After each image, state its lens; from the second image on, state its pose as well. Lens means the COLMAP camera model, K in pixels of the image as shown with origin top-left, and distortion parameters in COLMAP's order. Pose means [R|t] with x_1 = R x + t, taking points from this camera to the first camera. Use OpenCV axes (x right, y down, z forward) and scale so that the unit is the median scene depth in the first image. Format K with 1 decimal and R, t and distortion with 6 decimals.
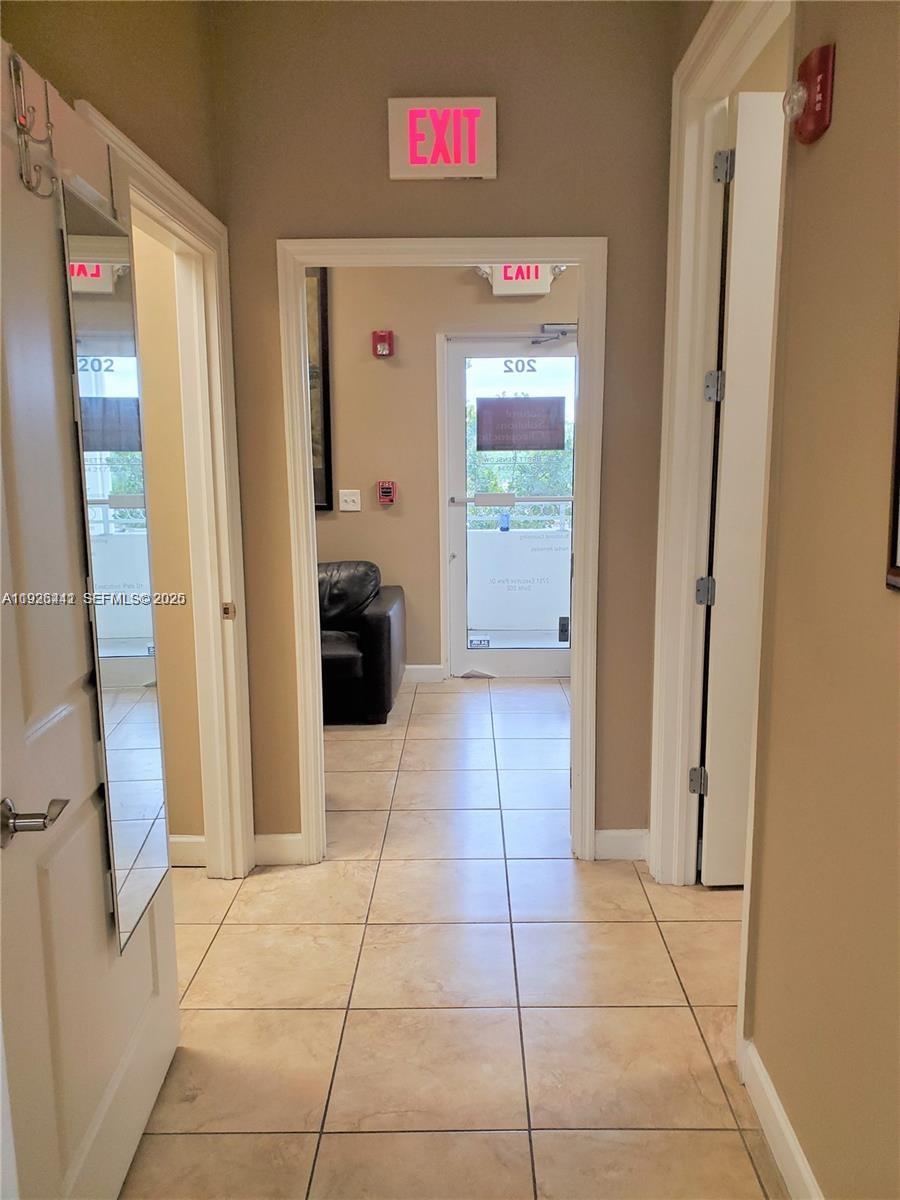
lens RADIAL K [[954.6, 0, 457.5], [0, 954.6, 617.5], [0, 0, 1]] dist [0.038546, -0.001448]
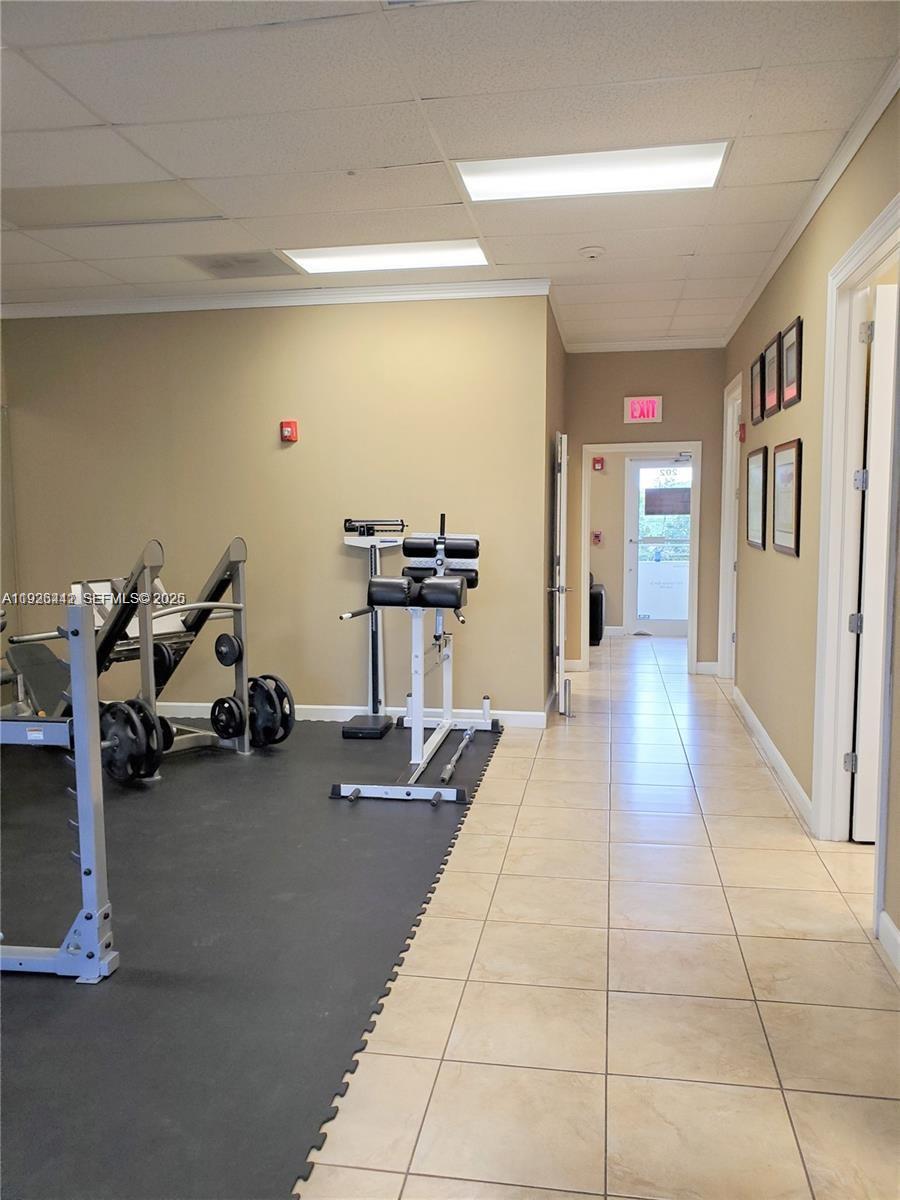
lens RADIAL K [[963.7, 0, 432.1], [0, 963.7, 636.4], [0, 0, 1]] dist [0.106212, -0.196276]
pose [[0.985761, 0.015761, -0.167411, -0.073973], [-0.023476, 0.998747, -0.044206, 0.173579], [0.166504, 0.047506, 0.984896, -1.032845]]
